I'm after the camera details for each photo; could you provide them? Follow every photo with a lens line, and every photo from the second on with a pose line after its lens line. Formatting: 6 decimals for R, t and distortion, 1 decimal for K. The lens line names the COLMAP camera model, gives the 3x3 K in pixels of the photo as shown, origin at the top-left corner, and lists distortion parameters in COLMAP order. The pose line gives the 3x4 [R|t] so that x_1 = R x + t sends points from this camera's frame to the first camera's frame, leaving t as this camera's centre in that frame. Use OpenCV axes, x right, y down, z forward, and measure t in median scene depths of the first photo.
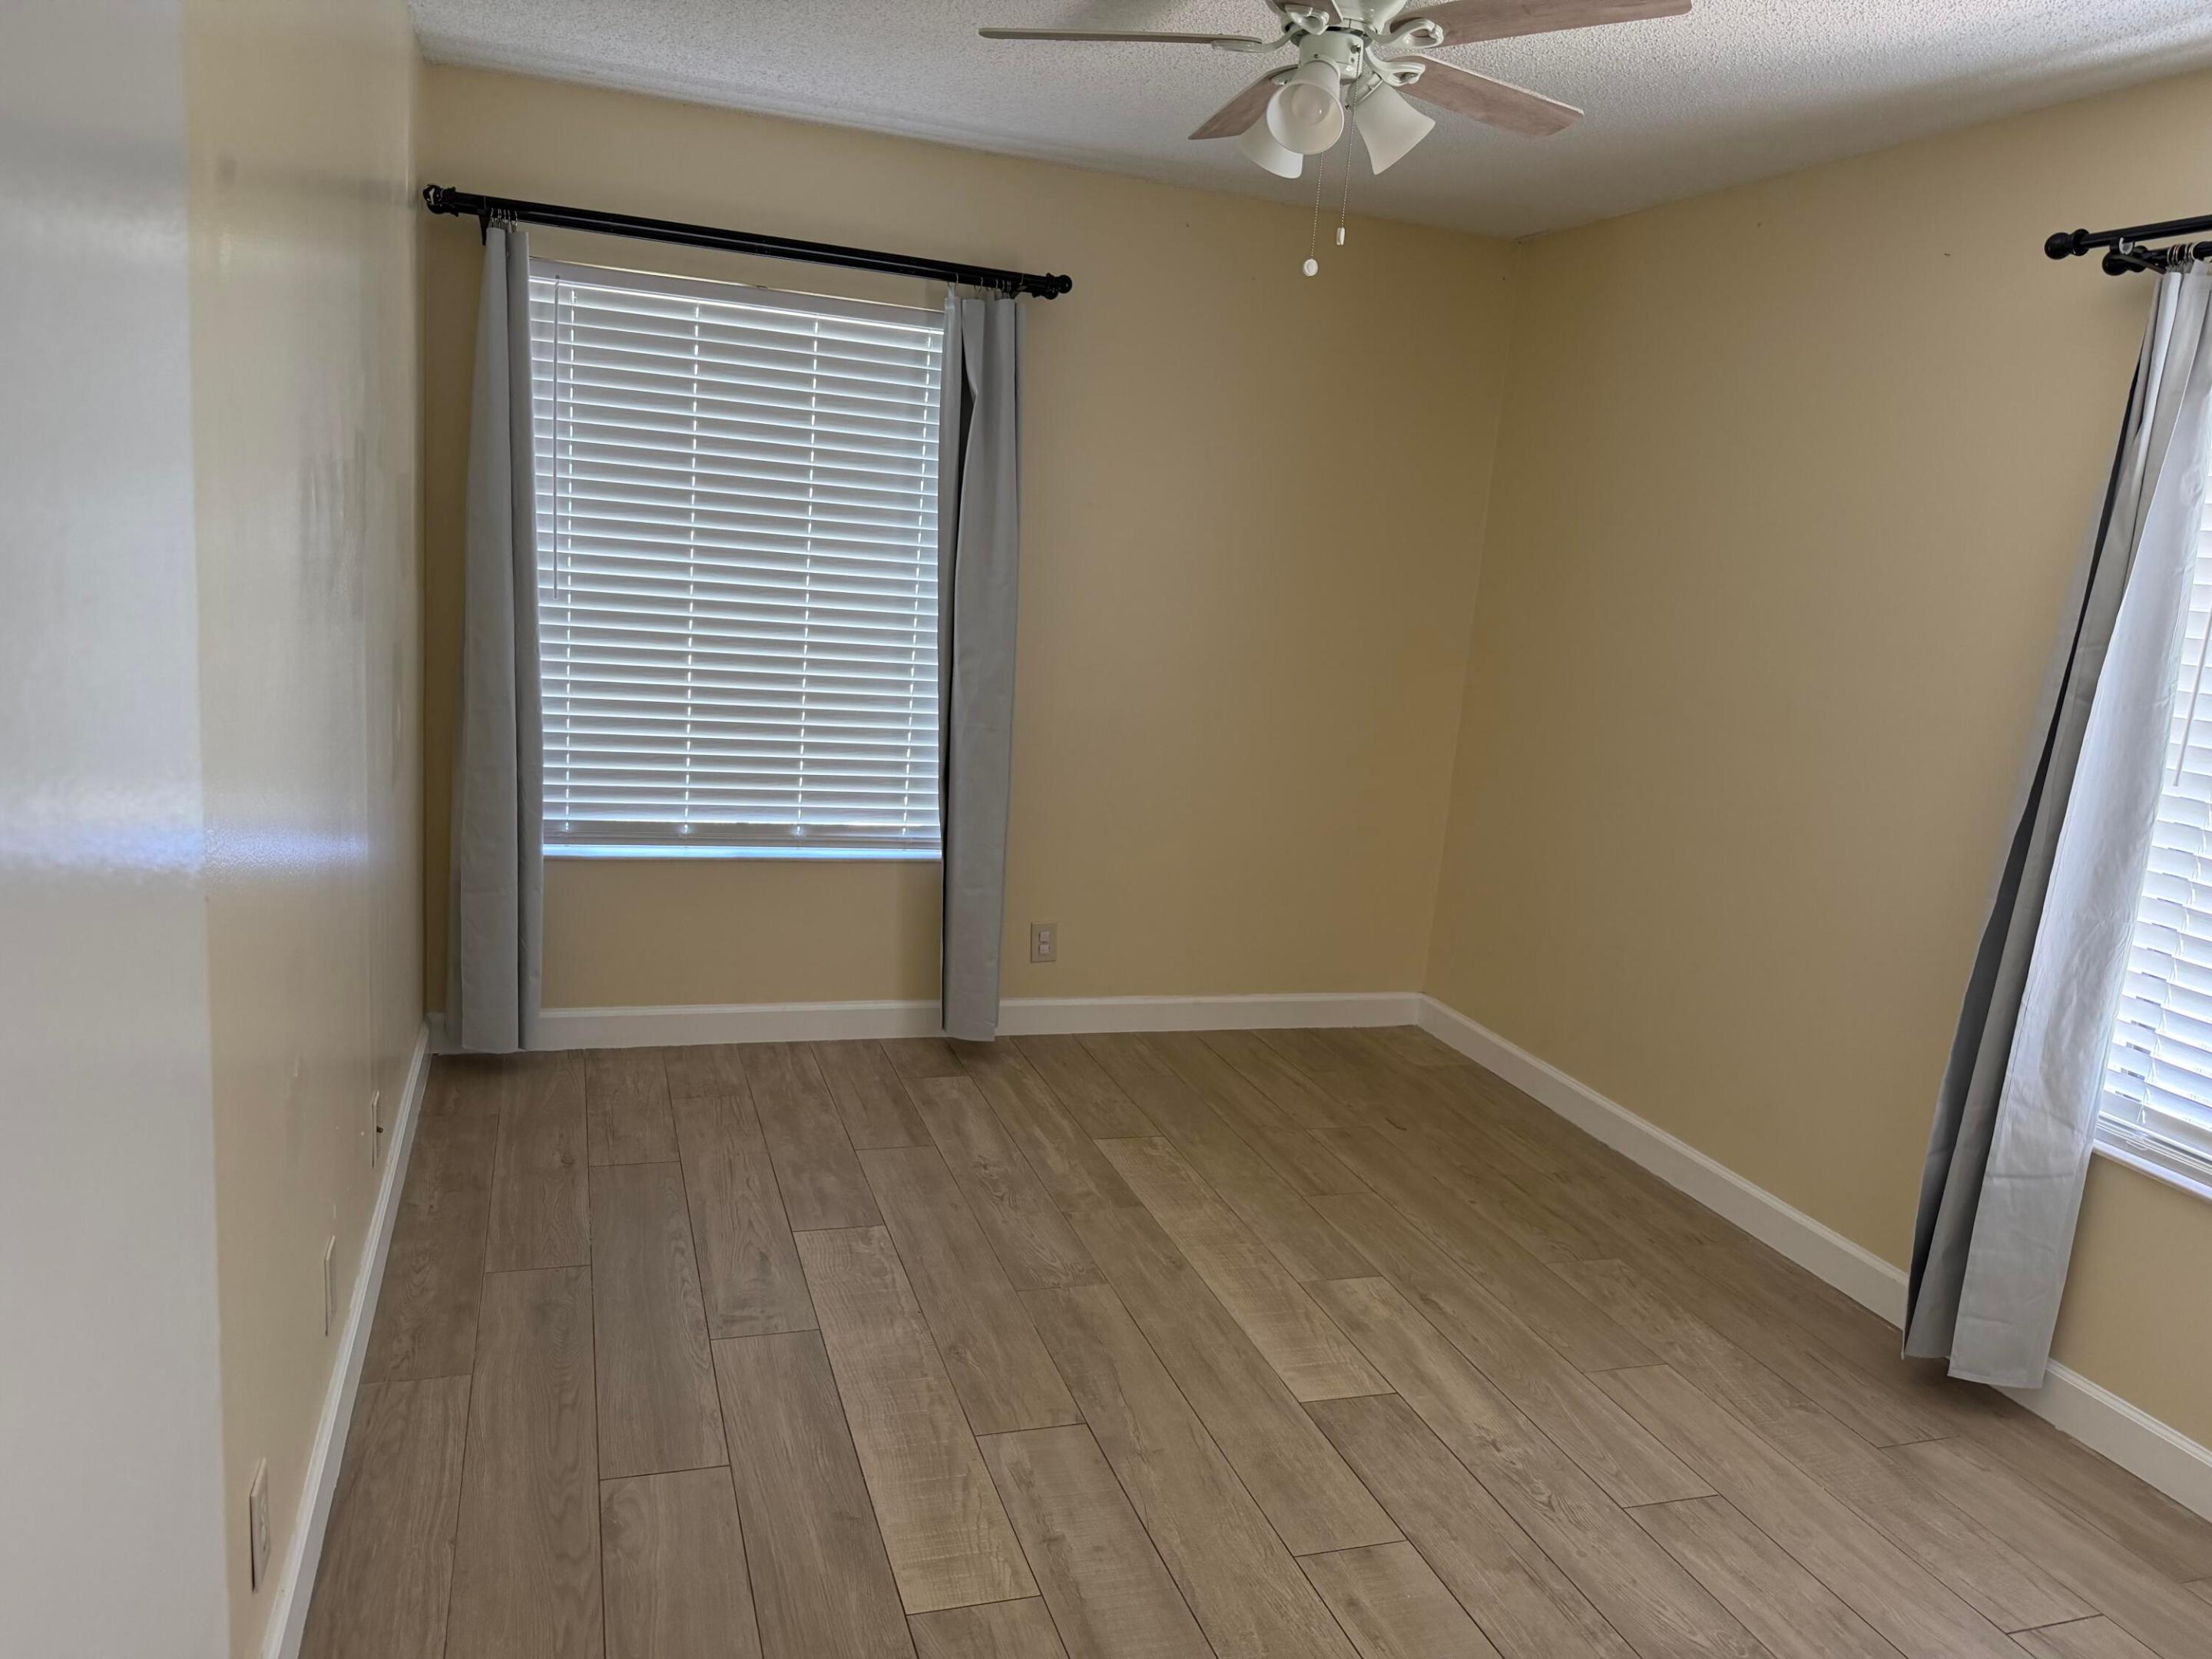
lens RADIAL K [[1579.2, 0, 1112.1], [0, 1579.2, 839.4], [0, 0, 1]] dist [0.046558, -0.068548]
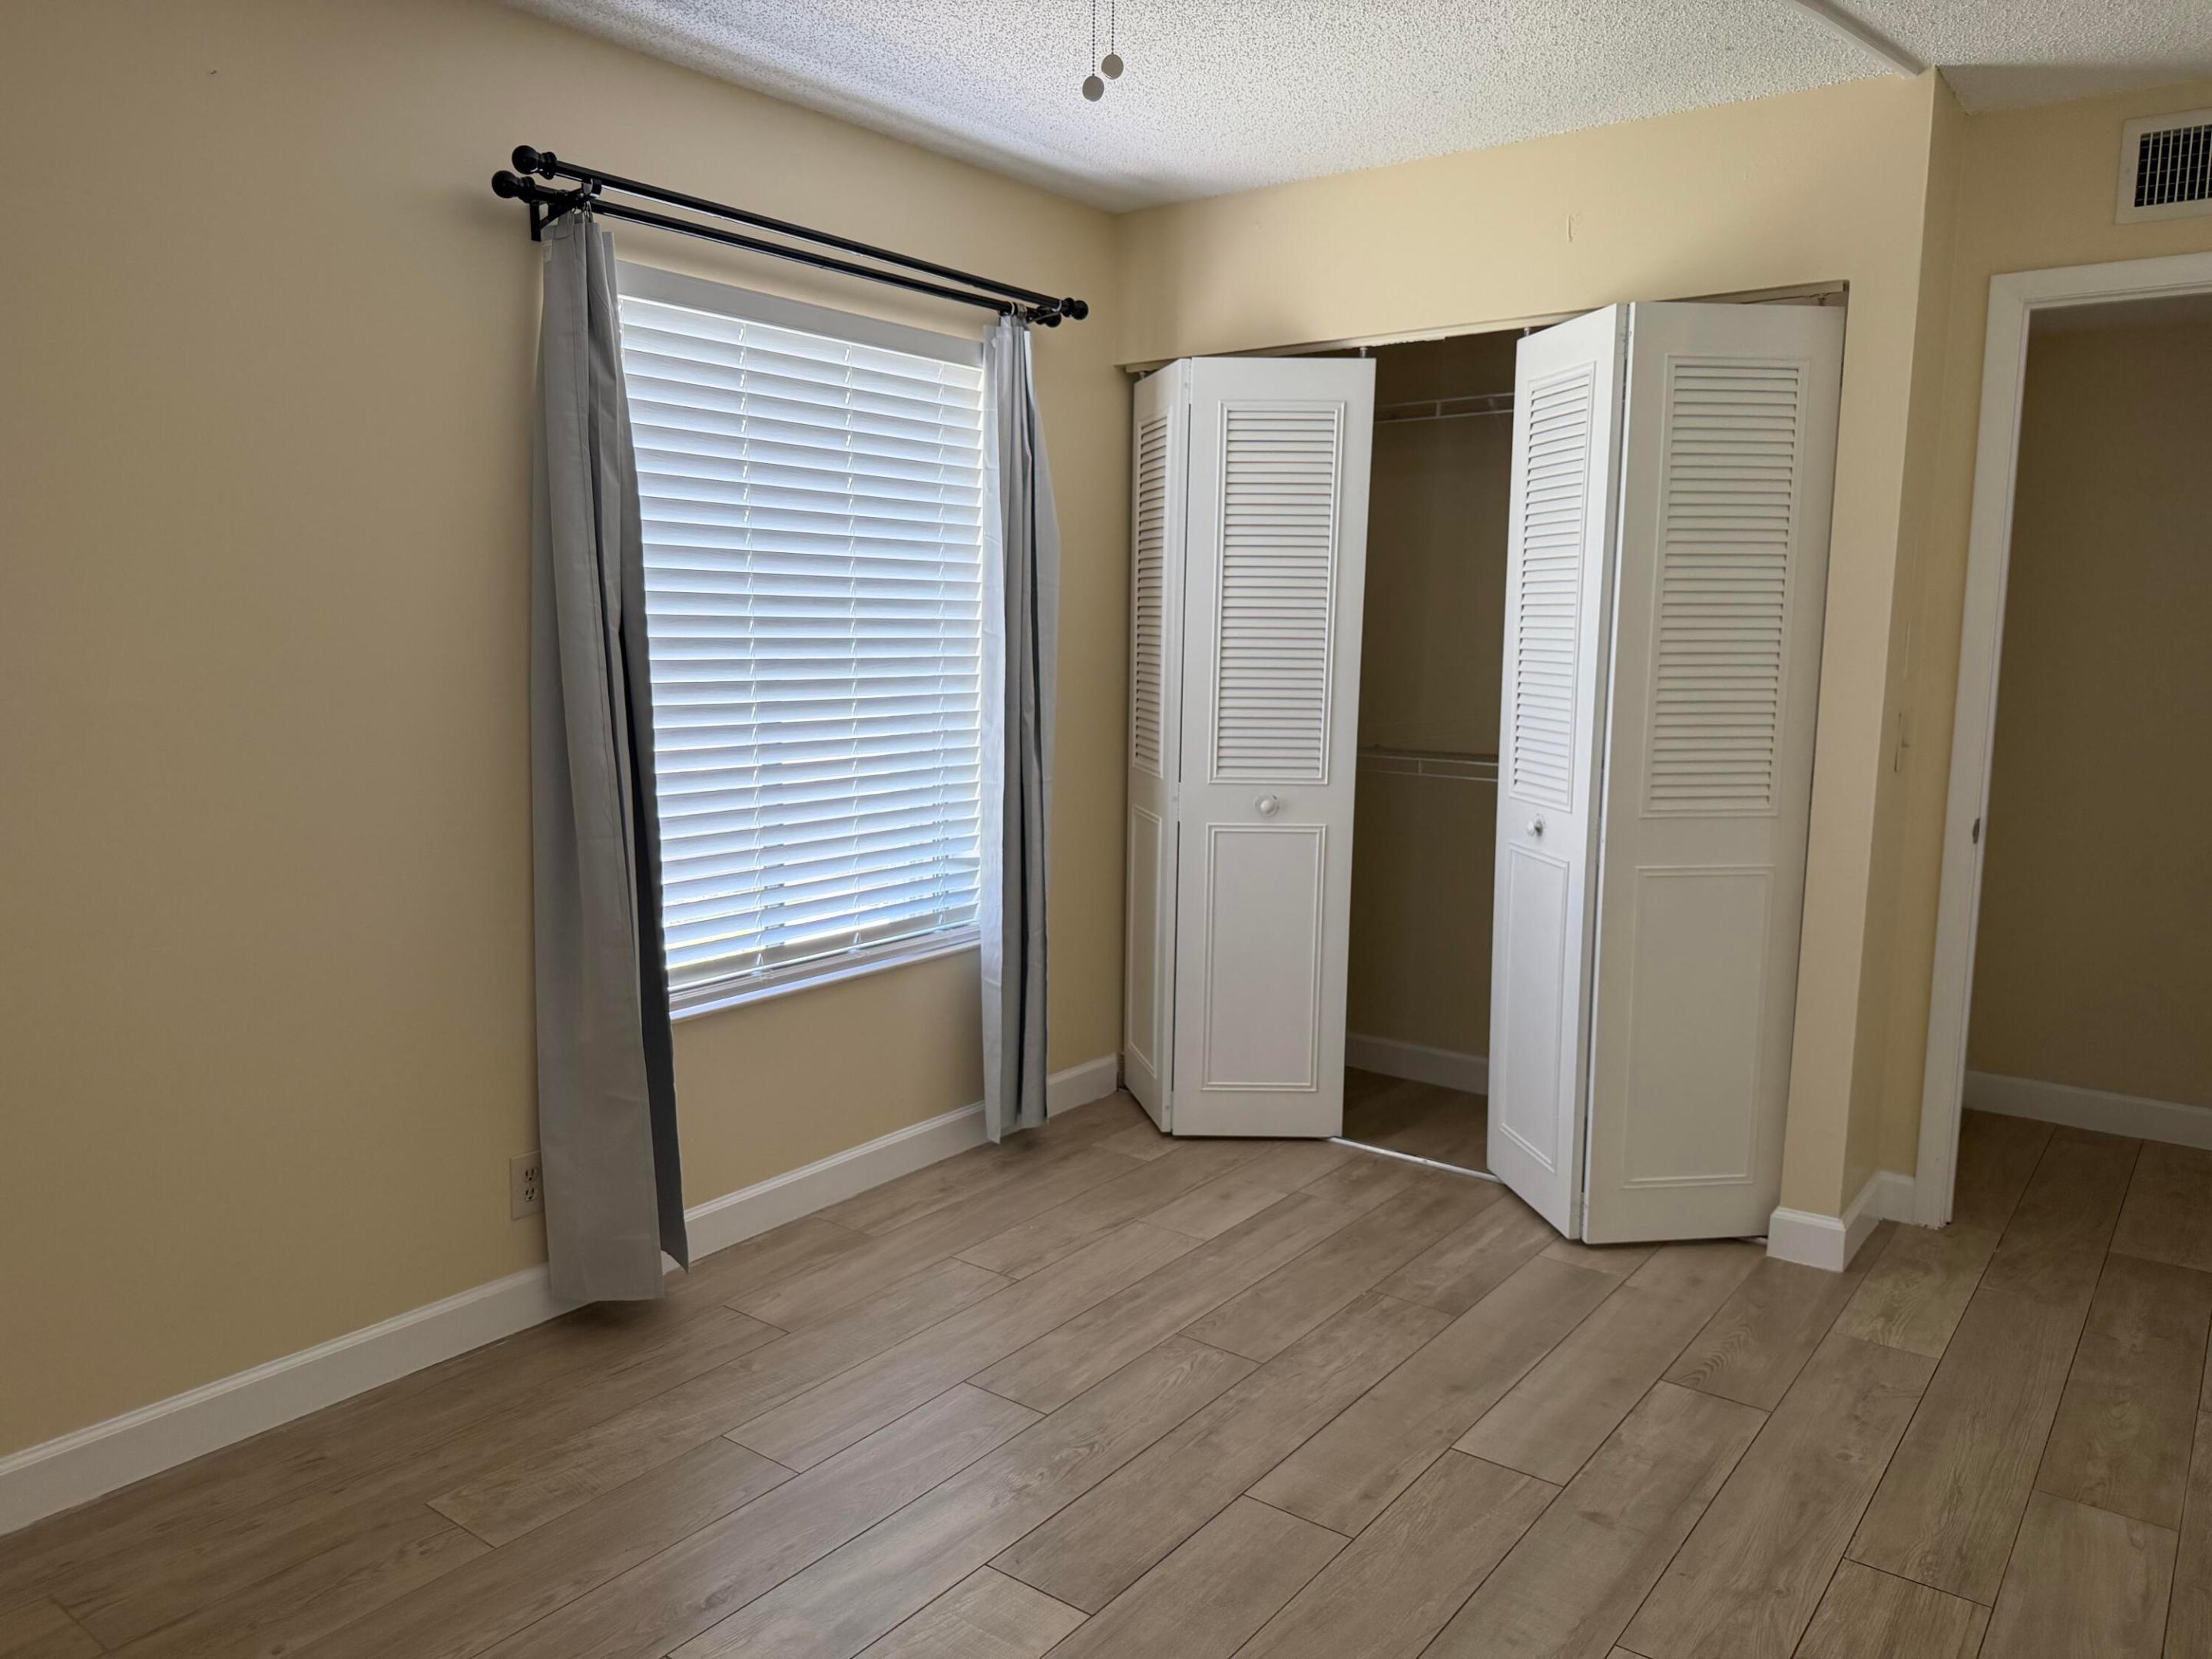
lens RADIAL K [[1579.2, 0, 1112.1], [0, 1579.2, 839.4], [0, 0, 1]] dist [0.046558, -0.068548]
pose [[-0.560892, -0.207370, 0.801498, -0.431230], [0.101702, 0.943530, 0.315289, -0.247151], [-0.821619, 0.258357, -0.508129, 1.288195]]
